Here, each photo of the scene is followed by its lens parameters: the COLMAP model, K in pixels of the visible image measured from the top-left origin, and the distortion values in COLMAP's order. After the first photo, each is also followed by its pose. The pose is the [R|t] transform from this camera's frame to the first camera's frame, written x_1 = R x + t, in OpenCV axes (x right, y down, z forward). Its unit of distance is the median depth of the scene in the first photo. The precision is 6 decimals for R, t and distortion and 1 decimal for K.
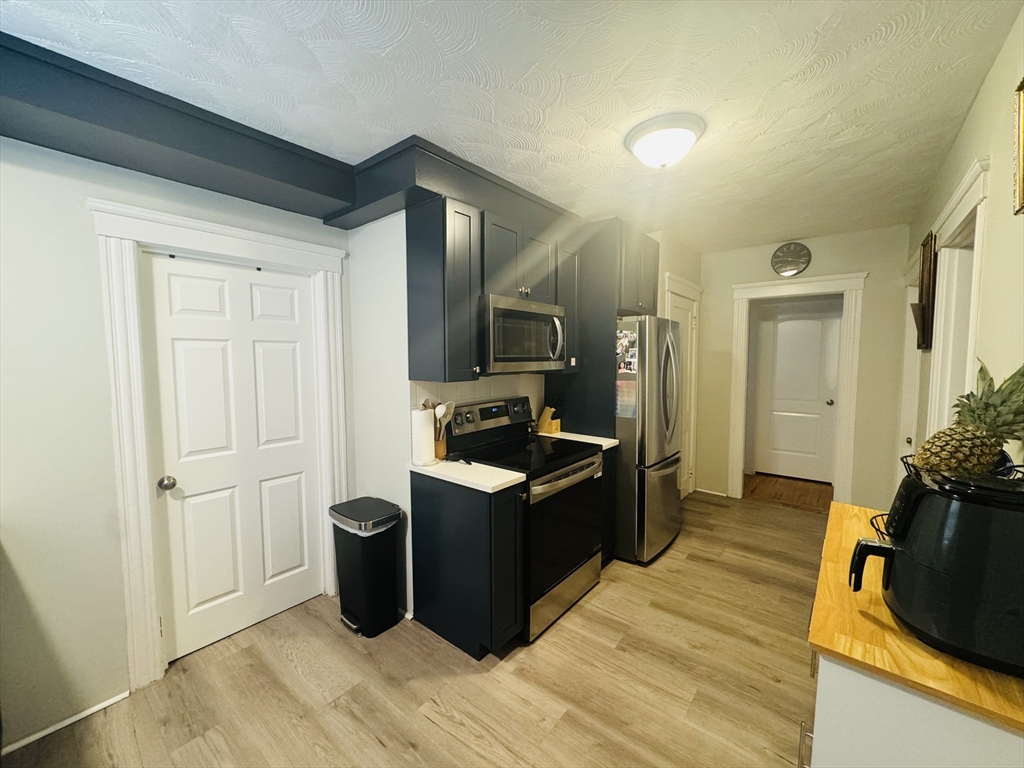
lens RADIAL K [[408.1, 0, 509.6], [0, 408.1, 381.9], [0, 0, 1]] dist [-0.001050, -0.000035]
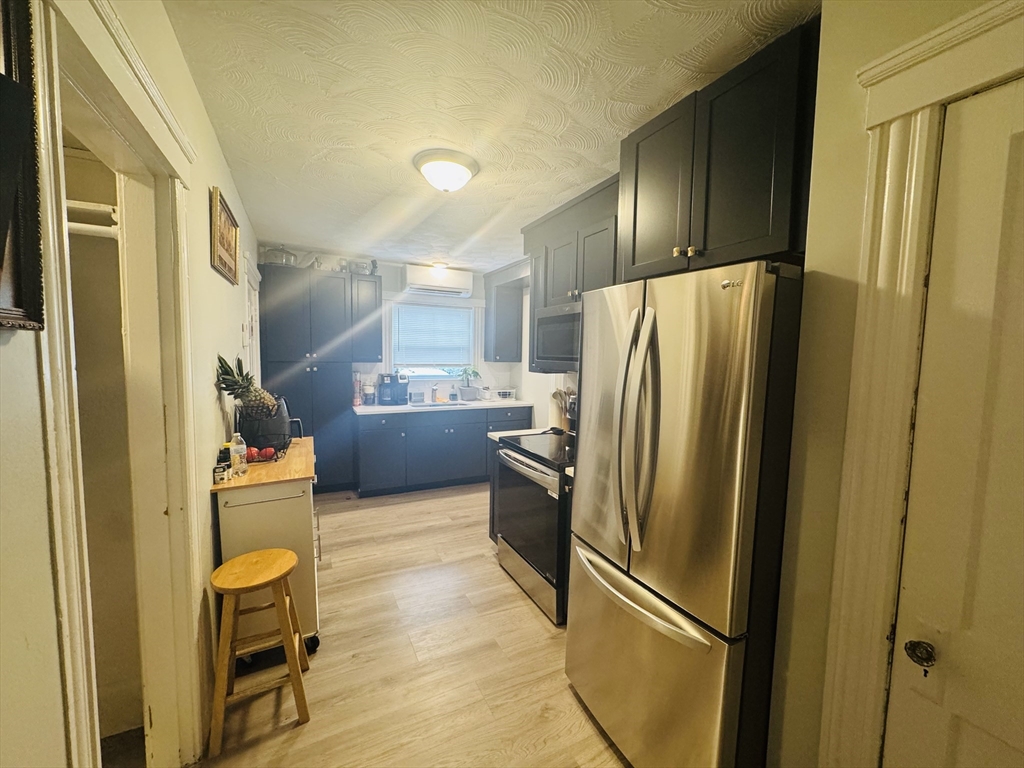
lens RADIAL K [[408.2, 0, 512.0], [0, 408.2, 384.0], [0, 0, 1]] dist [0.000032, 0.000323]
pose [[-0.399754, 0.063133, -0.914446, 1.277812], [-0.077163, 0.991766, 0.102203, -0.104437], [0.913369, 0.111417, -0.391591, 1.538554]]
